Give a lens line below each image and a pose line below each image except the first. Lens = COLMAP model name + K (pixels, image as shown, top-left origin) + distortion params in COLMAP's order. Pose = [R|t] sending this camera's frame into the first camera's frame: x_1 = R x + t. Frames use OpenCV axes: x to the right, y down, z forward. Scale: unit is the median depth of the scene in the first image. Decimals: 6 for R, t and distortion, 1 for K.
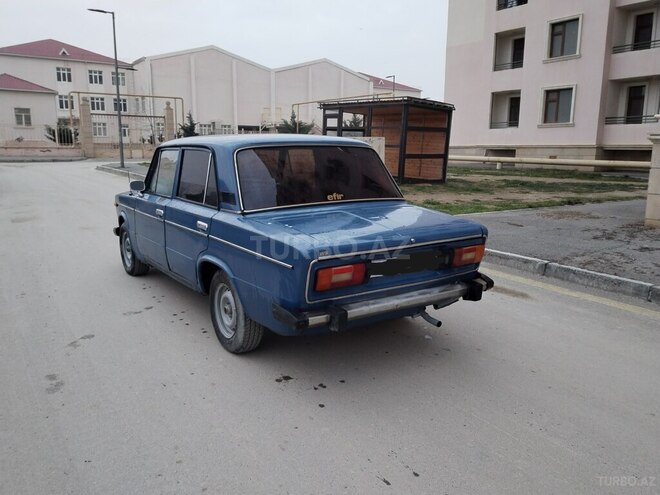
lens RADIAL K [[527.3, 0, 327.1], [0, 527.3, 246.2], [0, 0, 1]] dist [0.042998, -0.045135]
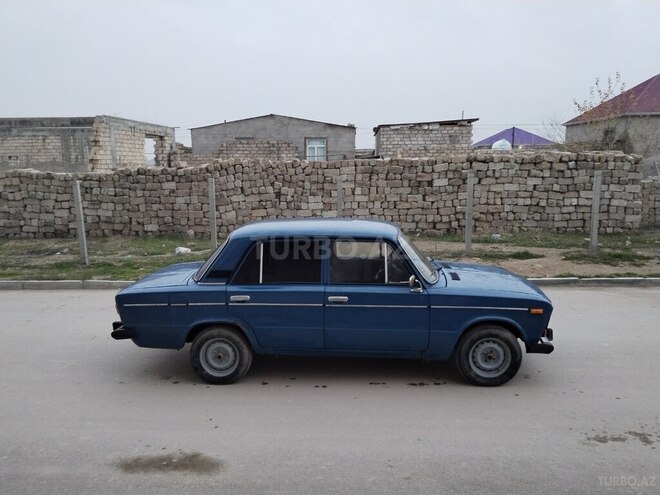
lens RADIAL K [[527.3, 0, 330.0], [0, 527.3, 250.0], [0, 0, 1]] dist [0.042998, -0.045135]
pose [[-0.596795, 0.132405, -0.791394, 0.152737], [-0.144673, 0.952372, 0.268436, -0.088095], [0.789244, 0.274694, -0.549215, 0.315645]]
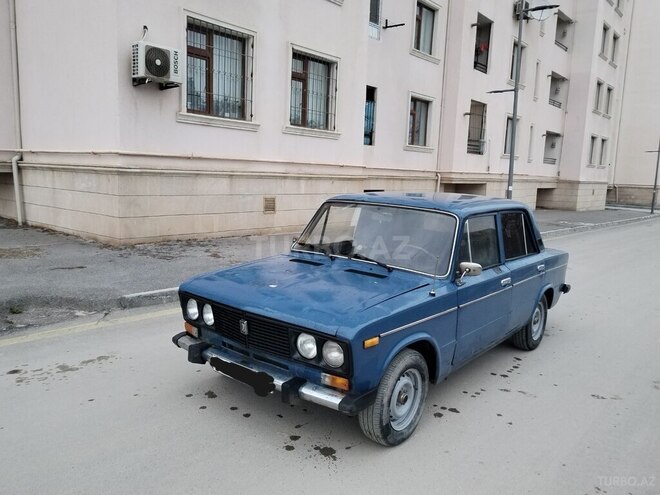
lens RADIAL K [[527.3, 0, 330.1], [0, 527.3, 247.4], [0, 0, 1]] dist [0.042998, -0.045135]
pose [[-0.292242, -0.150408, 0.944443, -0.199128], [0.137705, 0.970646, 0.197191, -0.063297], [-0.946378, 0.187682, -0.262951, 0.275546]]
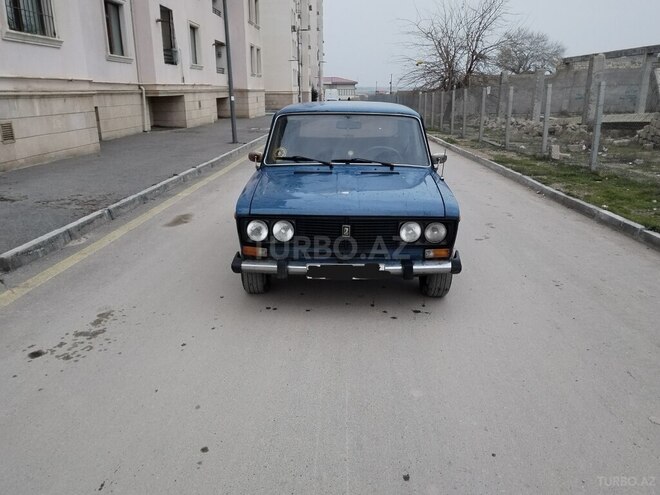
lens RADIAL K [[527.3, 0, 330.9], [0, 527.3, 248.8], [0, 0, 1]] dist [0.042998, -0.045135]
pose [[-0.818387, -0.167473, 0.549723, -0.150585], [0.104509, 0.897268, 0.428937, -0.079775], [-0.565084, 0.408488, -0.716811, 0.373499]]
